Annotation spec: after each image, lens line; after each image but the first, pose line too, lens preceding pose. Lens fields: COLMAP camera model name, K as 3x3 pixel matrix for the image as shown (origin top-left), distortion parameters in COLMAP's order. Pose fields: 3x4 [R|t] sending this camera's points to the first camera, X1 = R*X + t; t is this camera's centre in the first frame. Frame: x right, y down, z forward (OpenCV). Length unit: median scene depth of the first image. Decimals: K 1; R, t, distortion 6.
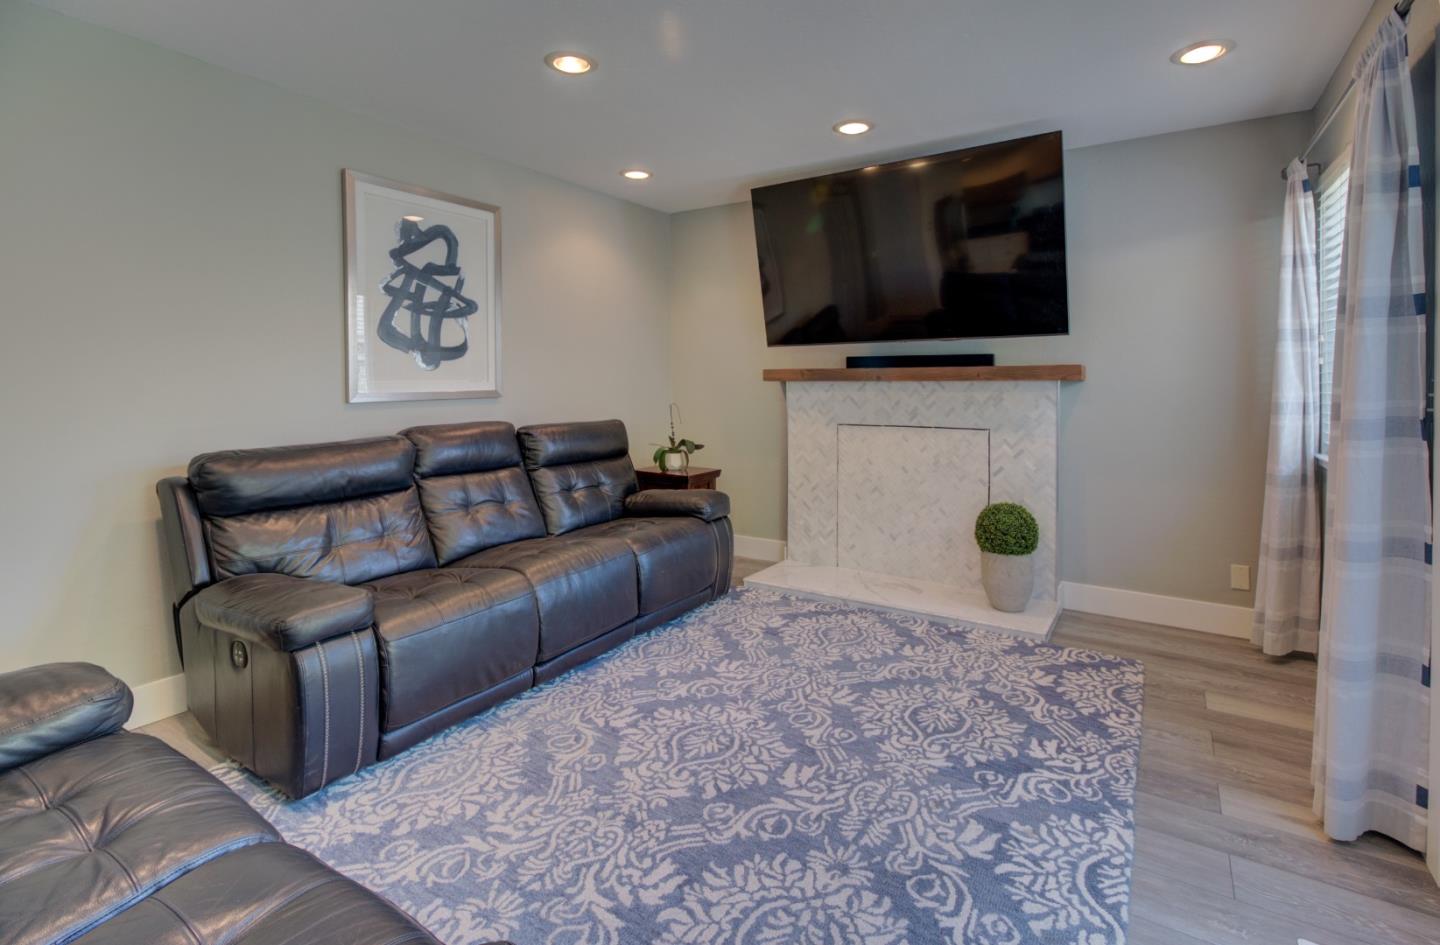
lens RADIAL K [[666.8, 0, 715.8], [0, 666.8, 380.7], [0, 0, 1]] dist [-0.001527, -0.000089]
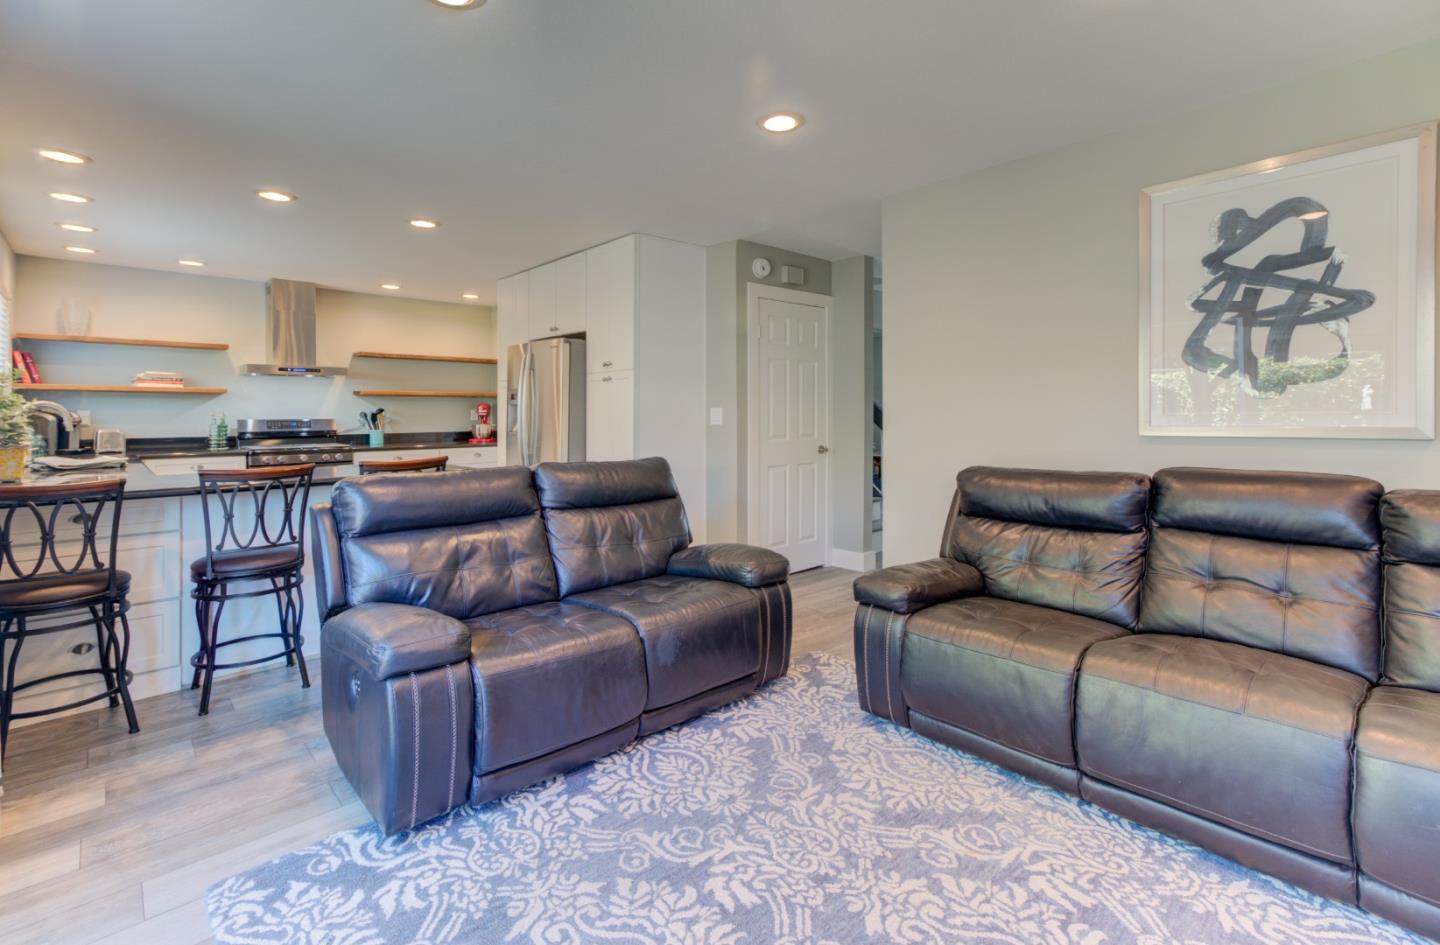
lens RADIAL K [[624.4, 0, 721.8], [0, 624.4, 422.0], [0, 0, 1]] dist [0.014471, 0.000208]
pose [[-0.200099, 0.019656, -0.979579, 0.500229], [-0.000075, 0.999798, 0.020077, -0.004380], [0.979776, 0.004091, -0.200057, 0.674269]]
